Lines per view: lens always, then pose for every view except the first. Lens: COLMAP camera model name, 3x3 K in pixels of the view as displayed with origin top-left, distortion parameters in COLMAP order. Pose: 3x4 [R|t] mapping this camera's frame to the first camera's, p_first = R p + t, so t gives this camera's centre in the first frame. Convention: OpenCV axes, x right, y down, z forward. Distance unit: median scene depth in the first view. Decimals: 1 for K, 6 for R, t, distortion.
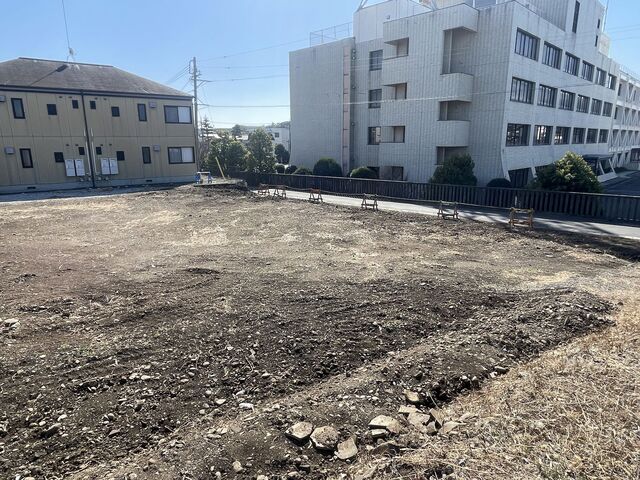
lens RADIAL K [[408.7, 0, 320.0], [0, 408.7, 240.0], [0, 0, 1]] dist [-0.000463, -0.000257]
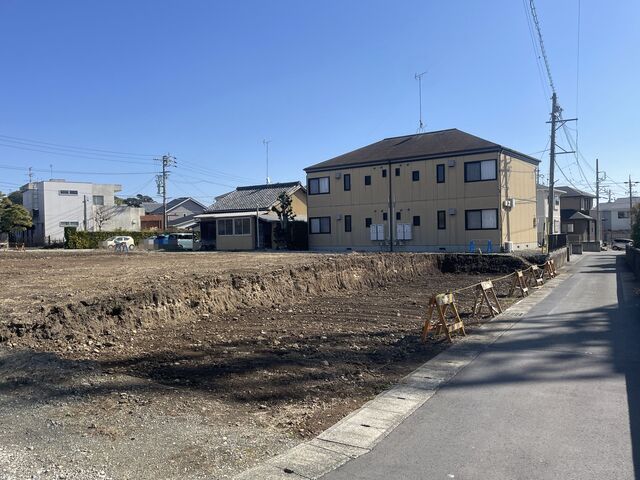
lens RADIAL K [[536.4, 0, 320.0], [0, 536.4, 240.0], [0, 0, 1]] dist [0.107014, -0.156393]
pose [[0.273567, 0.007977, -0.961820, 0.671019], [-0.210727, 0.976169, -0.051841, -0.053697], [0.938485, 0.216863, 0.268729, 0.485672]]
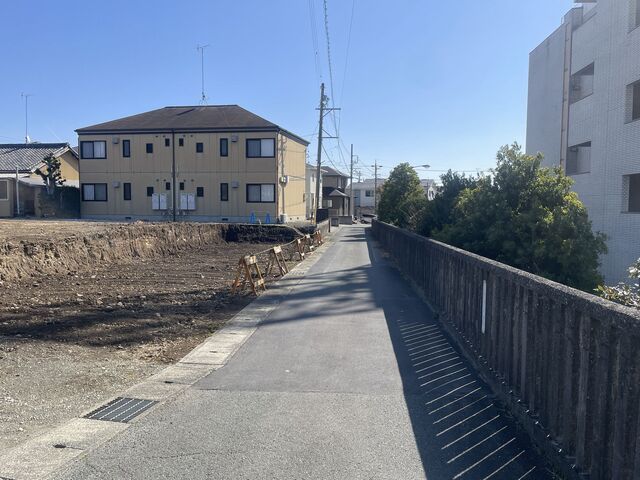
lens RADIAL K [[536.4, 0, 320.0], [0, 536.4, 240.0], [0, 0, 1]] dist [0.107014, -0.156393]
pose [[0.640225, 0.059589, -0.765873, 0.707061], [-0.193940, 0.977229, -0.086088, -0.040984], [0.743303, 0.203649, 0.637203, 0.436208]]
